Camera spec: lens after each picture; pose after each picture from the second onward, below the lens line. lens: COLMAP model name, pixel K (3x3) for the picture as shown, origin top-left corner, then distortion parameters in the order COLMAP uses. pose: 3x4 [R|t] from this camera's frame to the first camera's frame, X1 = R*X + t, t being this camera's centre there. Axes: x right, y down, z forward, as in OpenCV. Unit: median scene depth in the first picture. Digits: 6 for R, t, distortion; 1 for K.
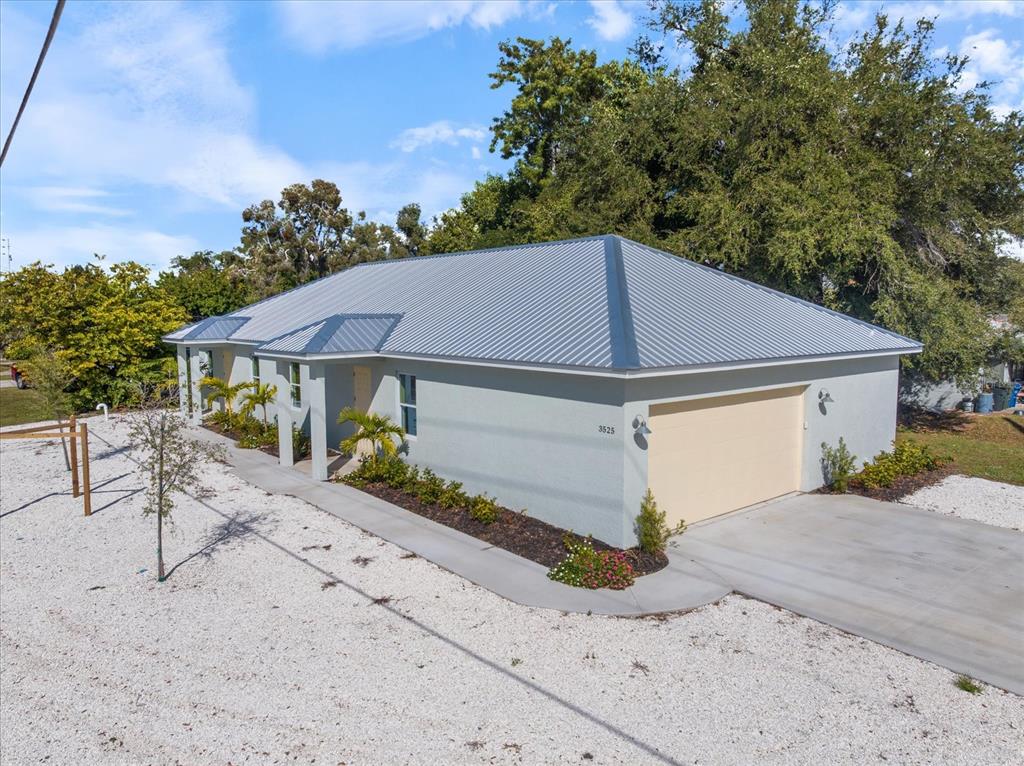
lens RADIAL K [[660.4, 0, 512.0], [0, 660.4, 383.0], [0, 0, 1]] dist [-0.035178, 0.003648]
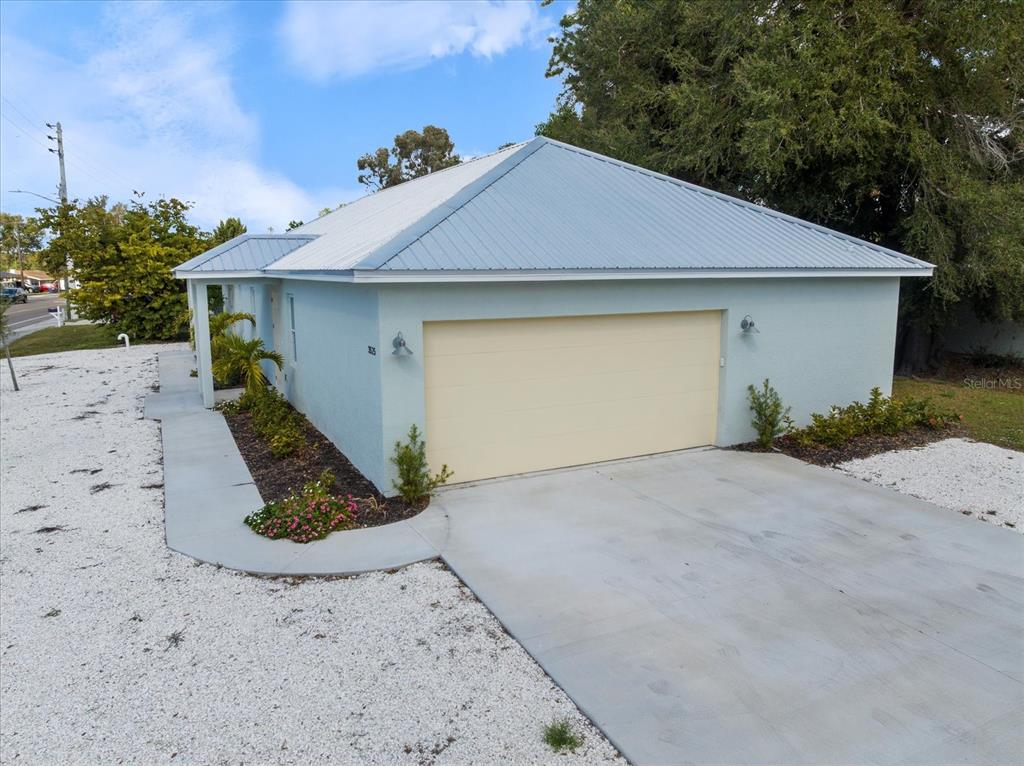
lens RADIAL K [[673.2, 0, 513.8], [0, 673.2, 355.6], [0, 0, 1]] dist [-0.032455, -0.000198]
pose [[0.978032, 0.026129, -0.206811, 0.368049], [-0.020094, 0.999310, 0.031227, 0.037443], [0.207484, -0.026385, 0.977883, 0.171763]]
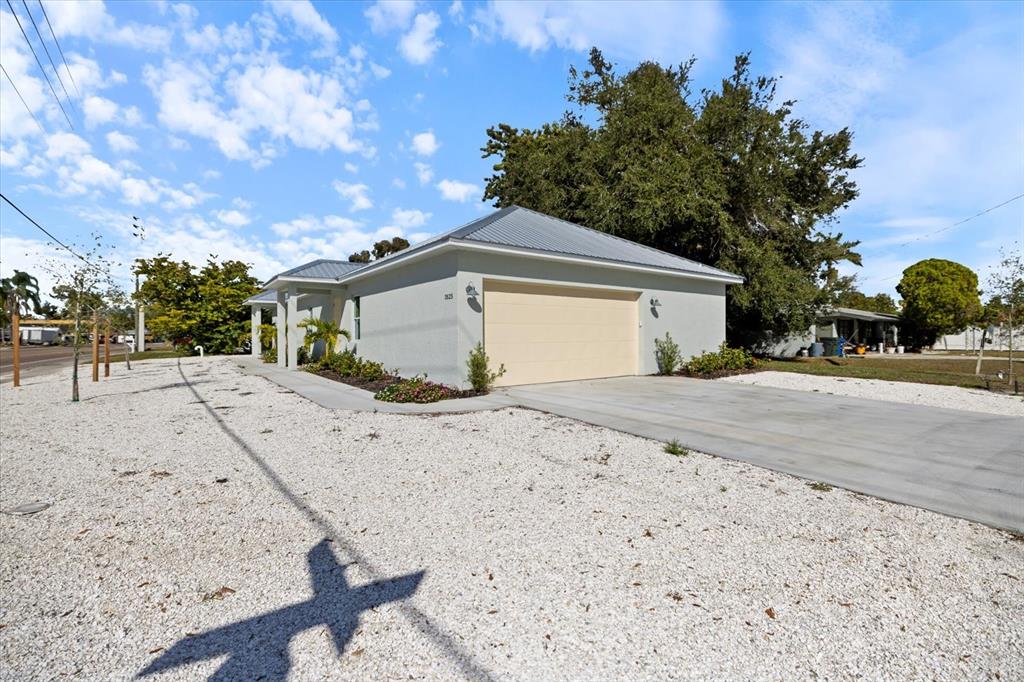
lens RADIAL K [[419.8, 0, 510.8], [0, 419.8, 335.0], [0, 0, 1]] dist [-0.007603, -0.000326]
pose [[0.998884, 0.003307, -0.047121, 0.228225], [-0.007828, 0.995343, -0.096083, 0.167883], [0.046583, 0.096345, 0.994257, 0.158593]]
